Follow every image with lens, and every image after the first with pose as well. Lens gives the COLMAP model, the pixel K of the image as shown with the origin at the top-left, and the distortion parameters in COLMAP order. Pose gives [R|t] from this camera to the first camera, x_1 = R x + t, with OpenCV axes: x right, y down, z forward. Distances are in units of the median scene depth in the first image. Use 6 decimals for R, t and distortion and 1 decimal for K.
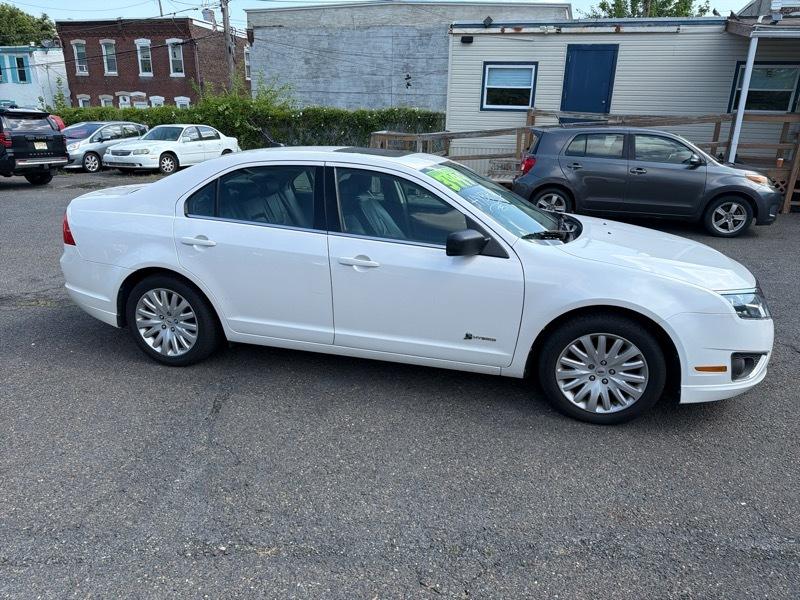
lens RADIAL K [[561.1, 0, 394.1], [0, 561.1, 304.6], [0, 0, 1]] dist [0.050299, -0.073360]
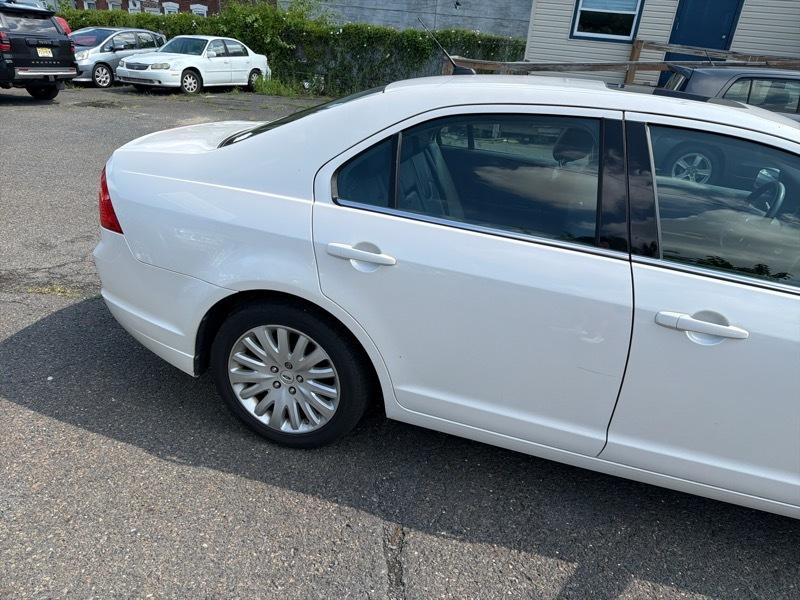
lens RADIAL K [[556.9, 0, 401.7], [0, 556.9, 303.7], [0, 0, 1]] dist [0.034129, -0.046297]
pose [[0.998539, 0.052478, 0.012916, -0.103793], [-0.053623, 0.991817, 0.115859, -0.042574], [-0.006731, -0.116382, 0.993182, 0.154566]]
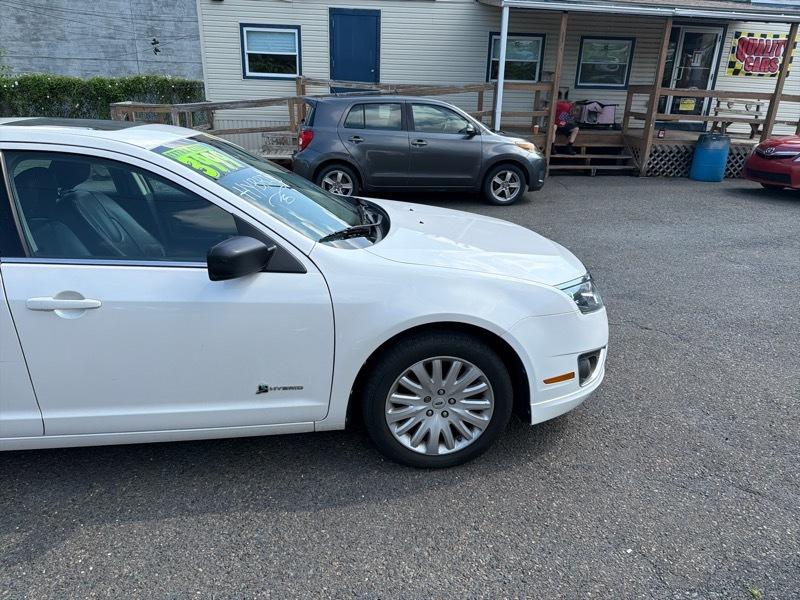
lens RADIAL K [[561.1, 0, 394.1], [0, 561.1, 304.6], [0, 0, 1]] dist [0.050299, -0.073360]
pose [[0.927359, -0.132507, 0.349926, 0.016304], [0.117856, 0.991034, 0.062939, -0.021954], [-0.355128, -0.017126, 0.934661, 0.089342]]
